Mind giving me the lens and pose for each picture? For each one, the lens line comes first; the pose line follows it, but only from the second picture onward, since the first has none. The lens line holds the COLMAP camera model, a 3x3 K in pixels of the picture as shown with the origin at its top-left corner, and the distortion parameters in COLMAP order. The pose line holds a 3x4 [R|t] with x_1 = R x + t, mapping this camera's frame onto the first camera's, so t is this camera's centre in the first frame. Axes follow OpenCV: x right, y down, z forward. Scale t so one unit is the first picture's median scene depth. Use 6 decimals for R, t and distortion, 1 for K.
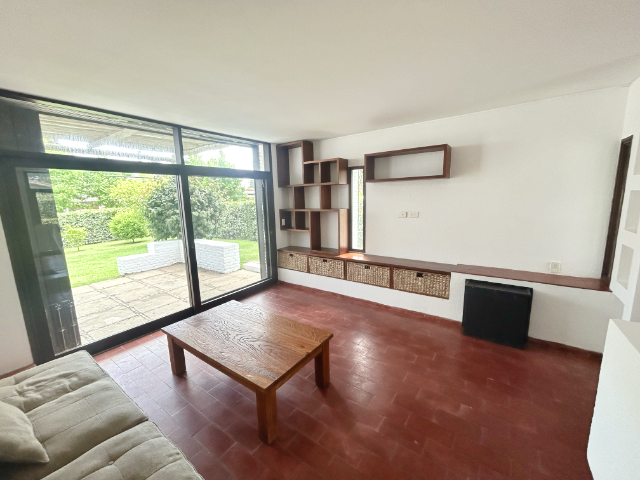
lens RADIAL K [[263.0, 0, 320.0], [0, 263.0, 240.0], [0, 0, 1]] dist [-0.002163, -0.000164]
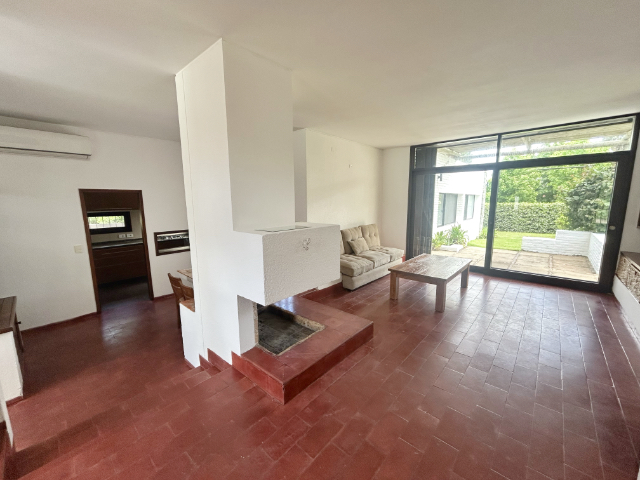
lens RADIAL K [[263.0, 0, 320.0], [0, 263.0, 240.0], [0, 0, 1]] dist [-0.002163, -0.000164]
pose [[-0.104061, 0.179286, -0.978278, 0.727939], [-0.155702, 0.968553, 0.194066, -0.011230], [0.982308, 0.172515, -0.072874, 0.192672]]
